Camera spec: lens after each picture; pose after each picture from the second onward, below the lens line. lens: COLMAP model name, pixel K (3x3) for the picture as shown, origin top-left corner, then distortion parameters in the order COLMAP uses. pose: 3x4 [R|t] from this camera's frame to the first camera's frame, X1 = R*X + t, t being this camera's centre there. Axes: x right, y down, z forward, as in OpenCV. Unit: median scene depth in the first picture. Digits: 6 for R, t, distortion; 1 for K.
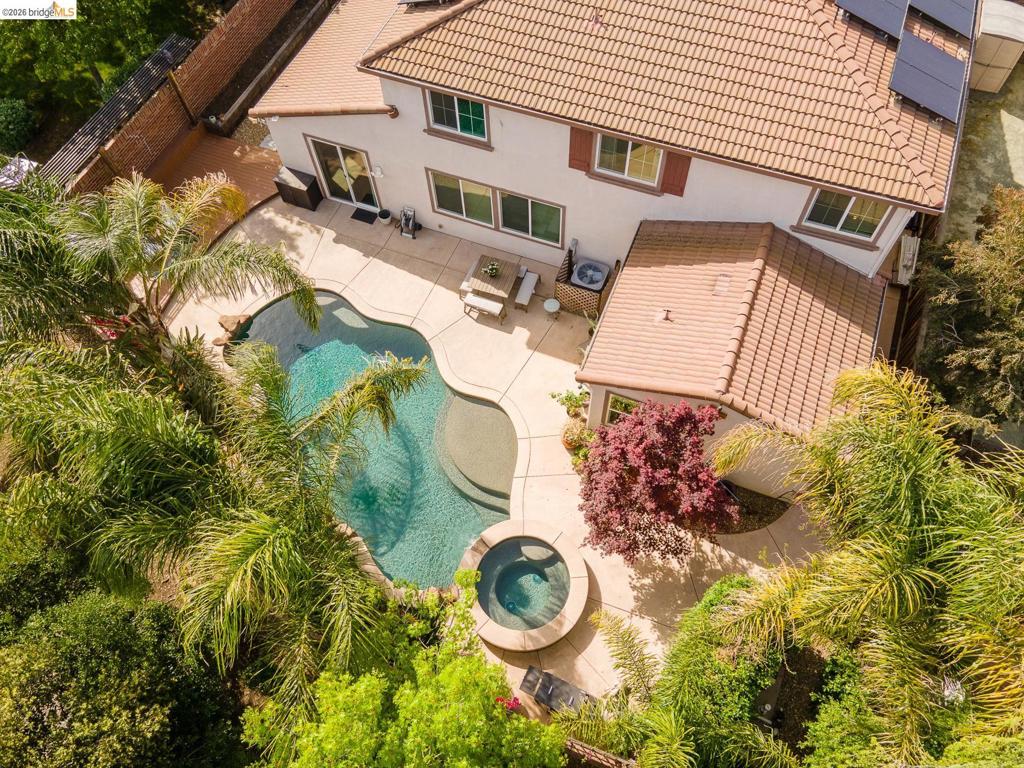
lens RADIAL K [[750.6, 0, 521.9], [0, 750.6, 382.6], [0, 0, 1]] dist [0.049246, 0.003604]
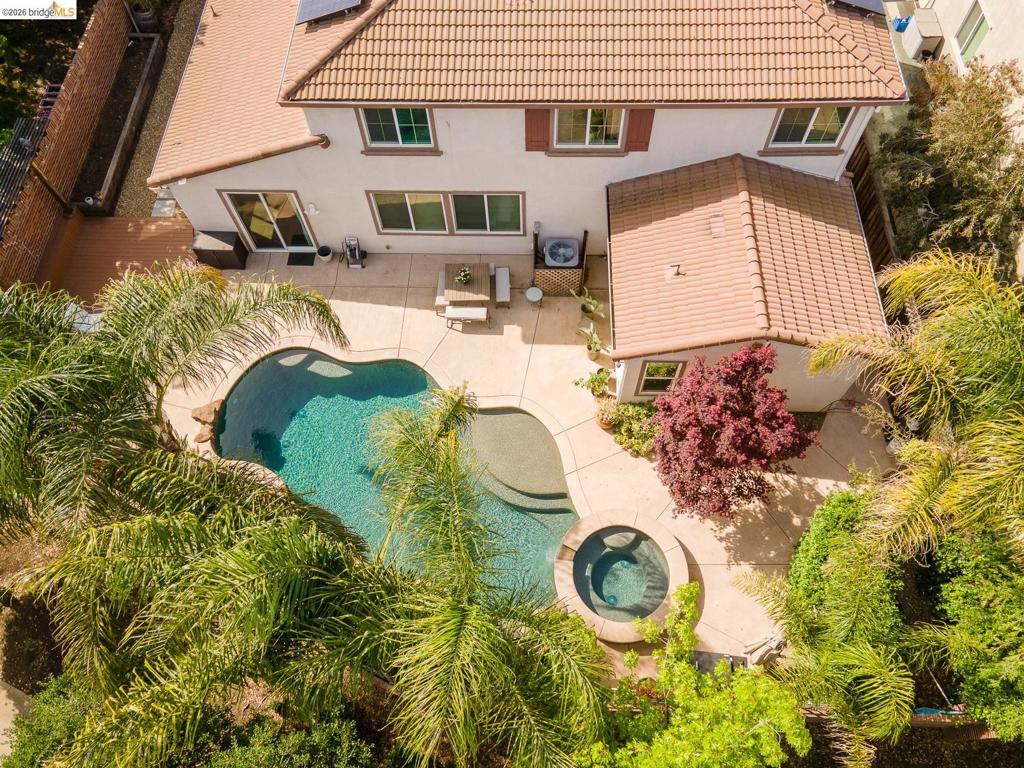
lens RADIAL K [[750.6, 0, 521.9], [0, 750.6, 382.6], [0, 0, 1]] dist [0.049246, 0.003604]
pose [[0.938576, -0.303107, 0.164930, -0.186357], [0.297932, 0.952951, 0.055866, -0.058148], [-0.174104, -0.003297, 0.984722, 0.050893]]
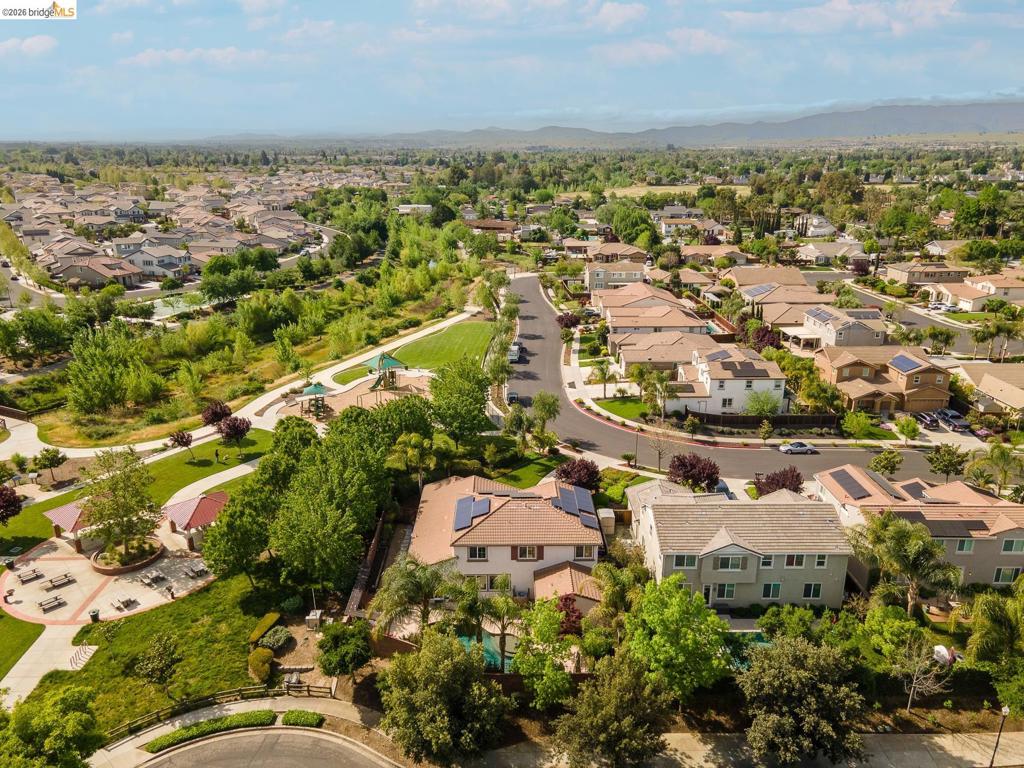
lens RADIAL K [[750.6, 0, 521.9], [0, 750.6, 382.6], [0, 0, 1]] dist [0.049246, 0.003604]
pose [[0.928984, -0.083058, 0.360680, -1.083724], [0.312118, 0.699552, -0.642813, 1.404826], [-0.198924, 0.709738, 0.675797, -1.977716]]
